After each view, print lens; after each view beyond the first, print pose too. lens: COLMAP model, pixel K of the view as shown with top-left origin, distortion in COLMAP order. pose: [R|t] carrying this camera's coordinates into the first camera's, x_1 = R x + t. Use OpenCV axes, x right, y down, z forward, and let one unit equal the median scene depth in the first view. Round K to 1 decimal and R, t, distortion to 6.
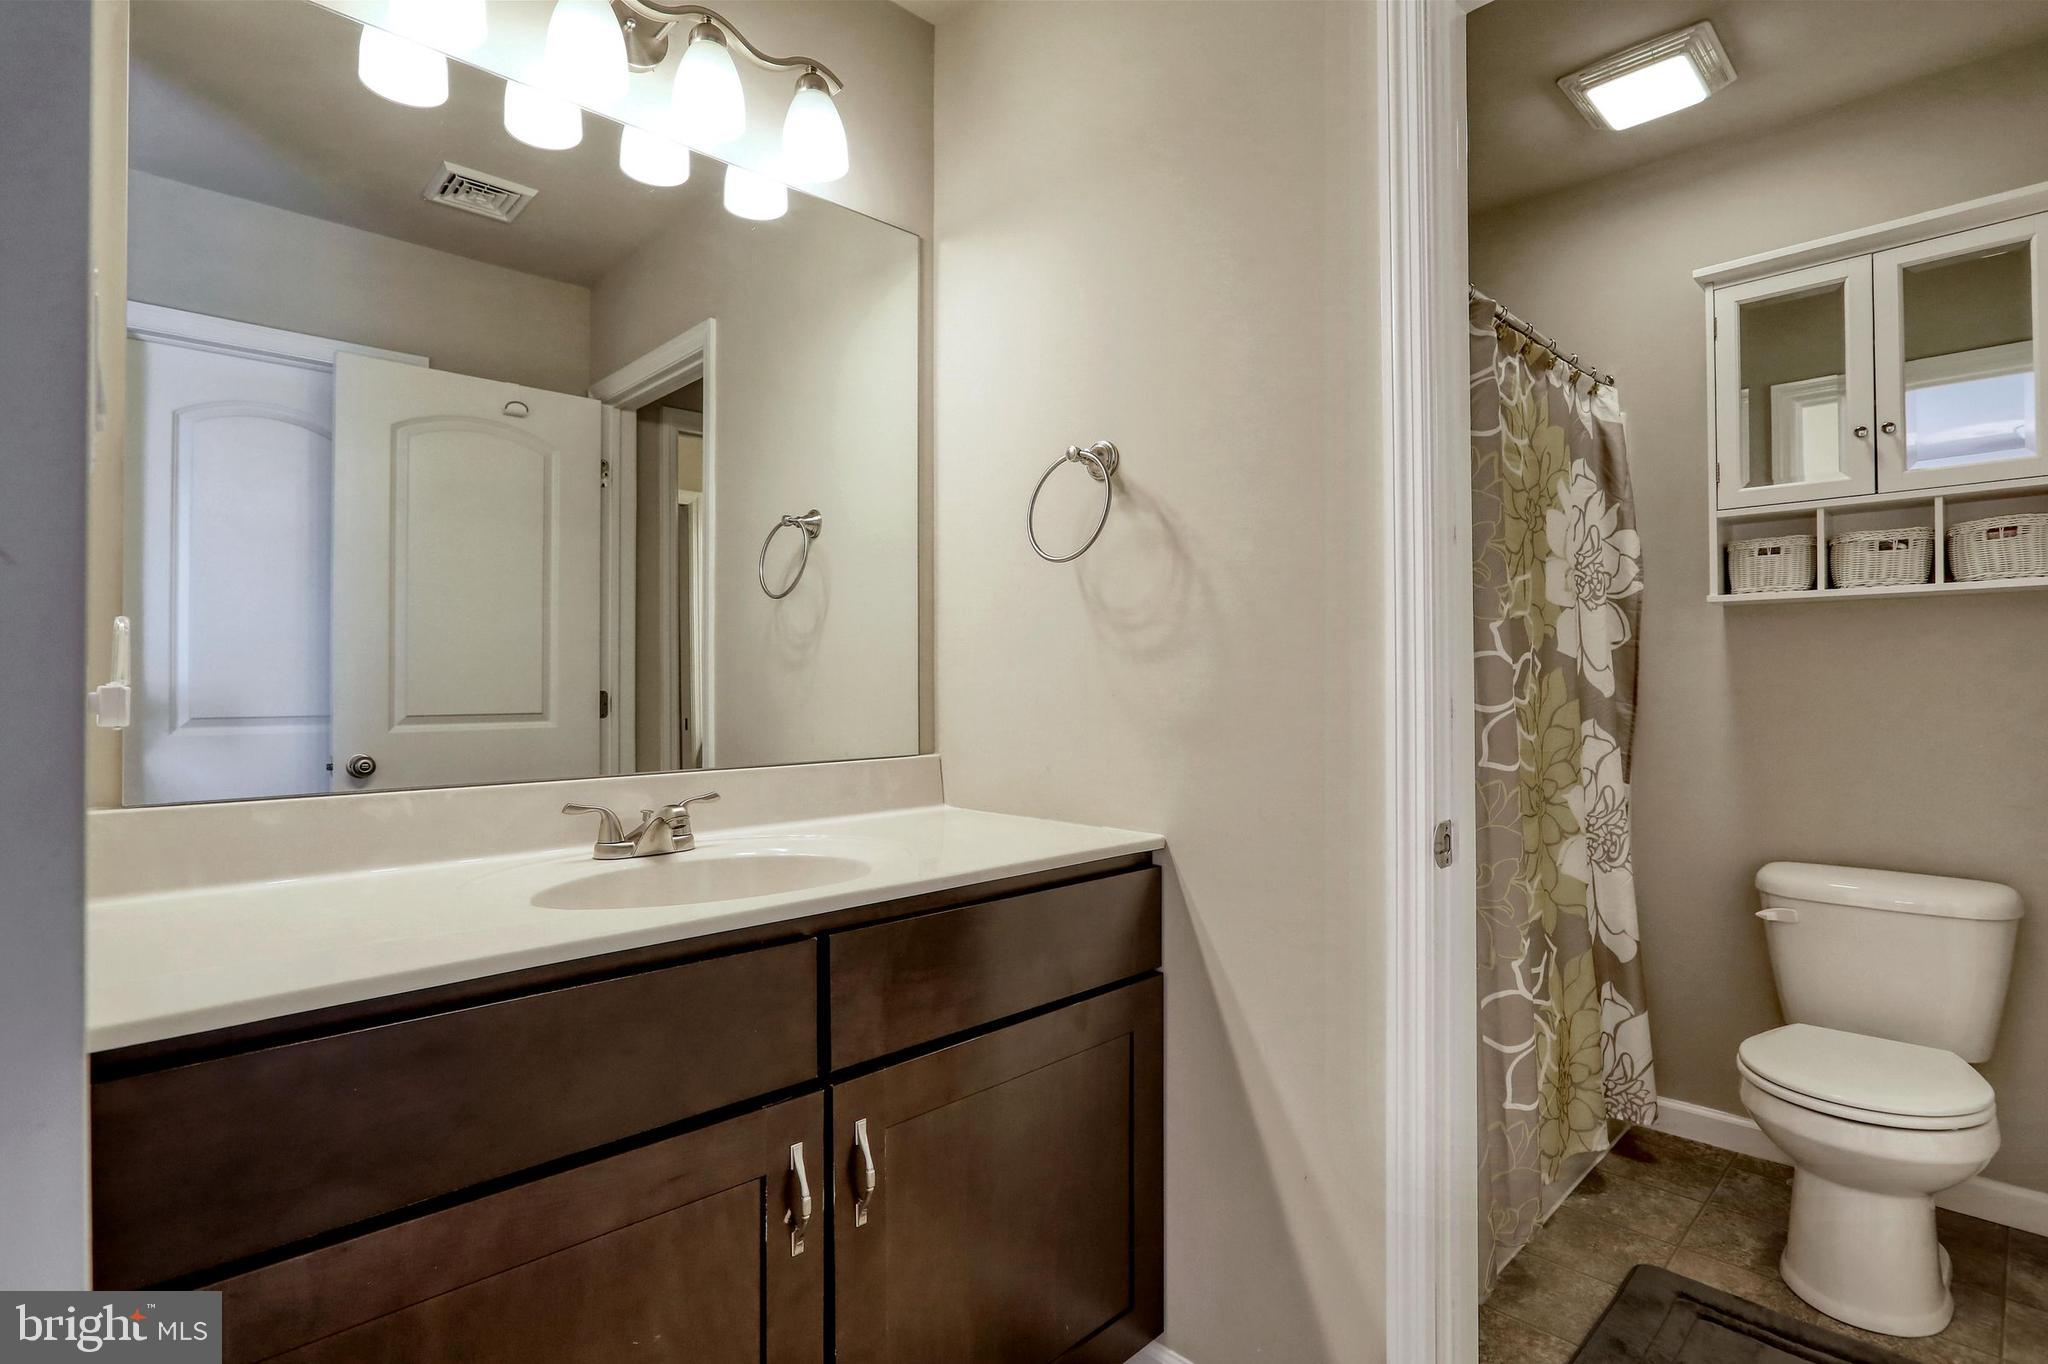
lens RADIAL K [[996.4, 0, 1021.3], [0, 996.4, 677.6], [0, 0, 1]] dist [-0.029701, 0.018175]
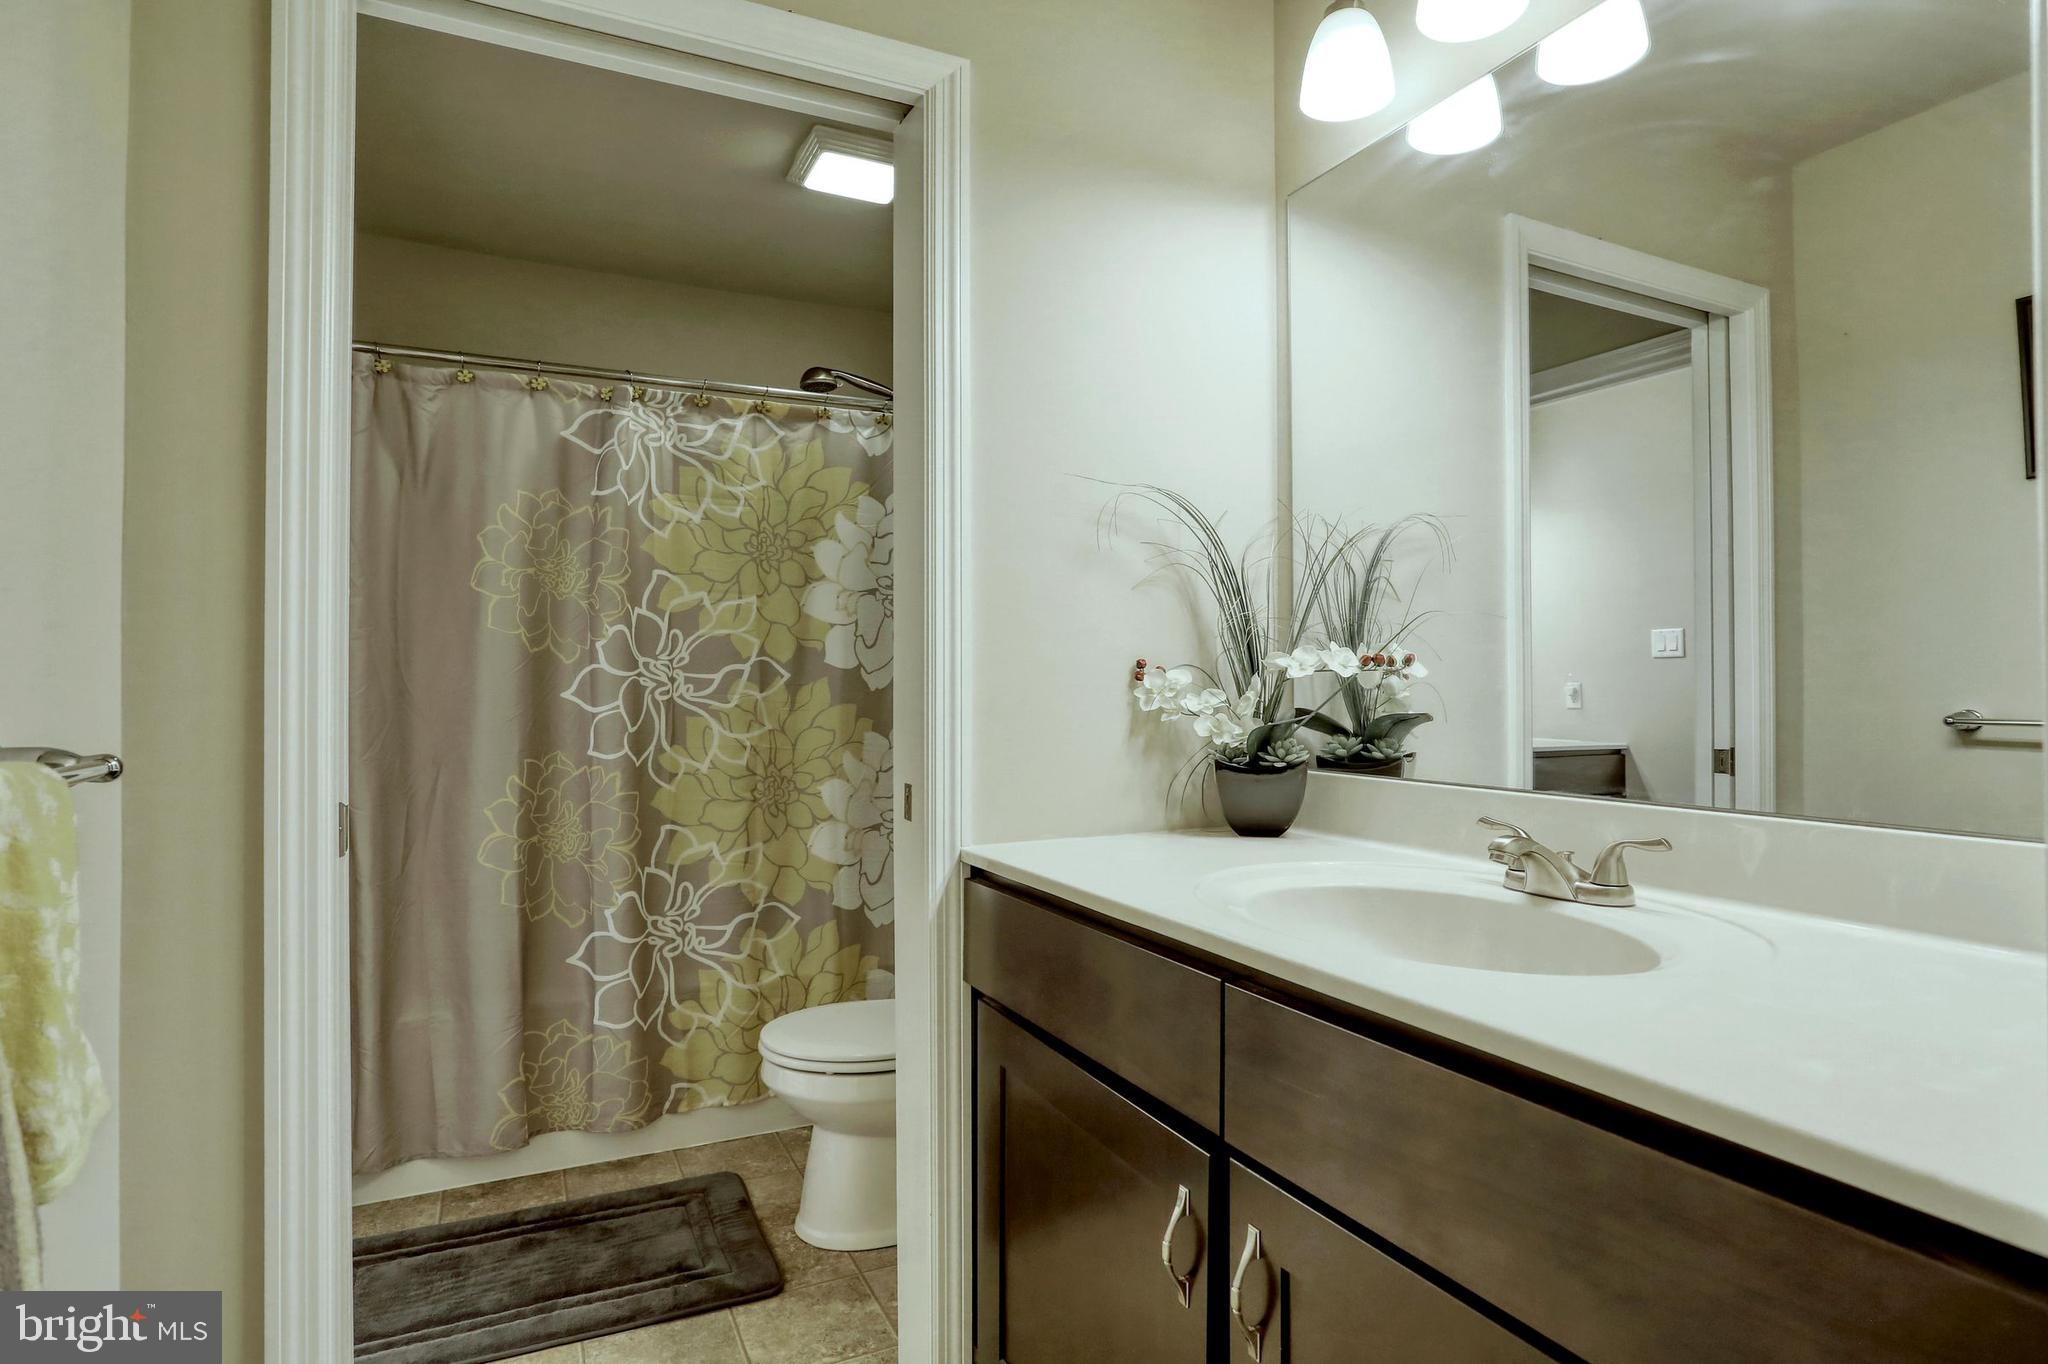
lens RADIAL K [[996.4, 0, 1027.8], [0, 996.4, 679.5], [0, 0, 1]] dist [-0.029701, 0.018175]
pose [[0.950395, 0.001660, -0.311040, 1.213780], [-0.001519, 0.999999, 0.000694, -0.008671], [0.311041, -0.000187, 0.950397, -0.034510]]
